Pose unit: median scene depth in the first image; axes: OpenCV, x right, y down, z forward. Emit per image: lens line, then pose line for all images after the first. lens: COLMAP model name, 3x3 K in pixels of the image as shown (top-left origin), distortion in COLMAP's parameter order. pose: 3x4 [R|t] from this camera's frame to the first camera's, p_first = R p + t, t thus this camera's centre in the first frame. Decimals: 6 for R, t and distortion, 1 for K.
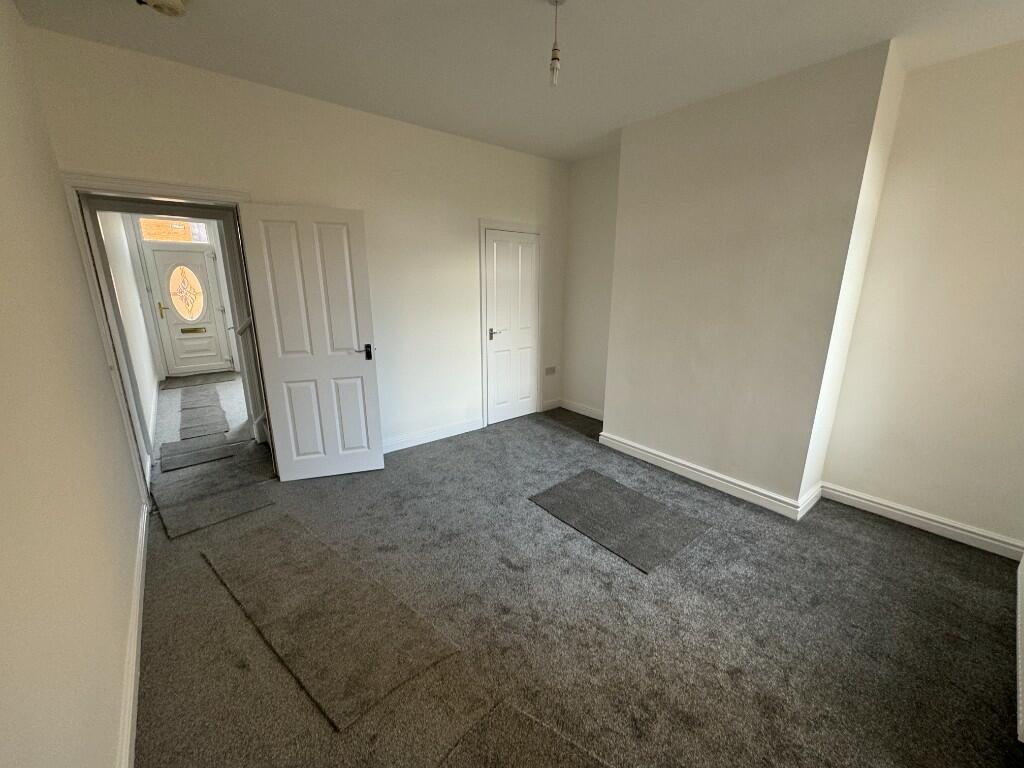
lens RADIAL K [[408.3, 0, 510.7], [0, 408.3, 382.2], [0, 0, 1]] dist [-0.000476, 0.000118]
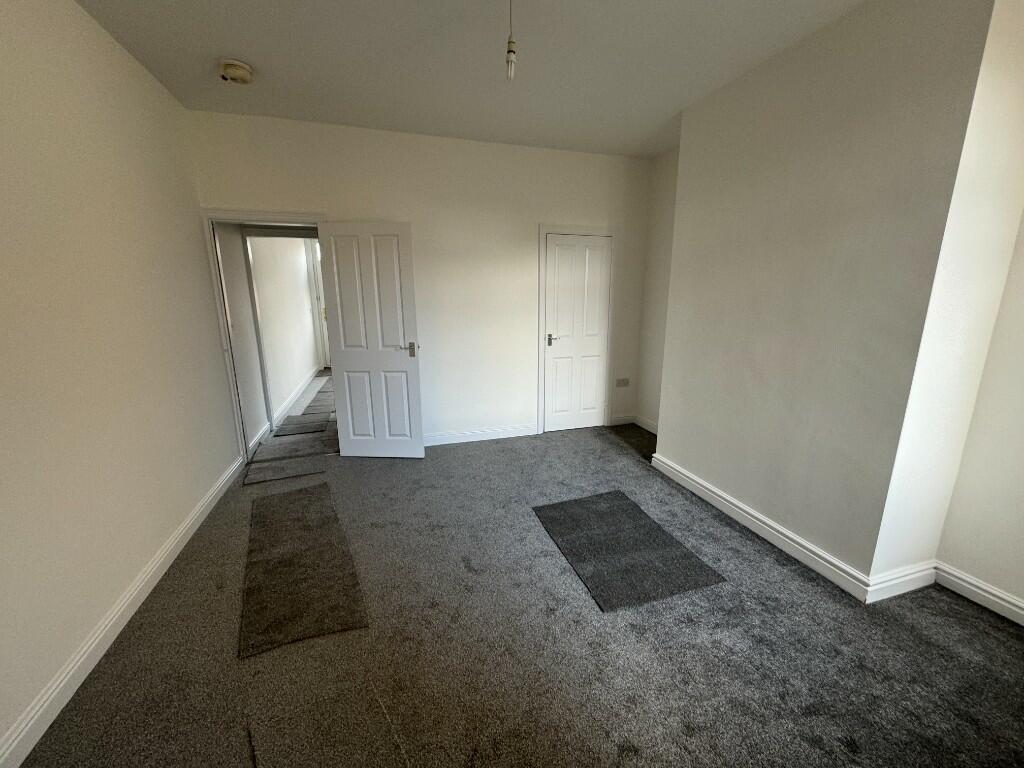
lens RADIAL K [[408.3, 0, 510.7], [0, 408.3, 382.2], [0, 0, 1]] dist [-0.000476, 0.000118]
pose [[0.929020, 0.071485, -0.363059, 0.302598], [-0.082501, 0.996480, -0.014905, 0.008981], [0.360716, 0.043800, 0.931647, 0.069471]]
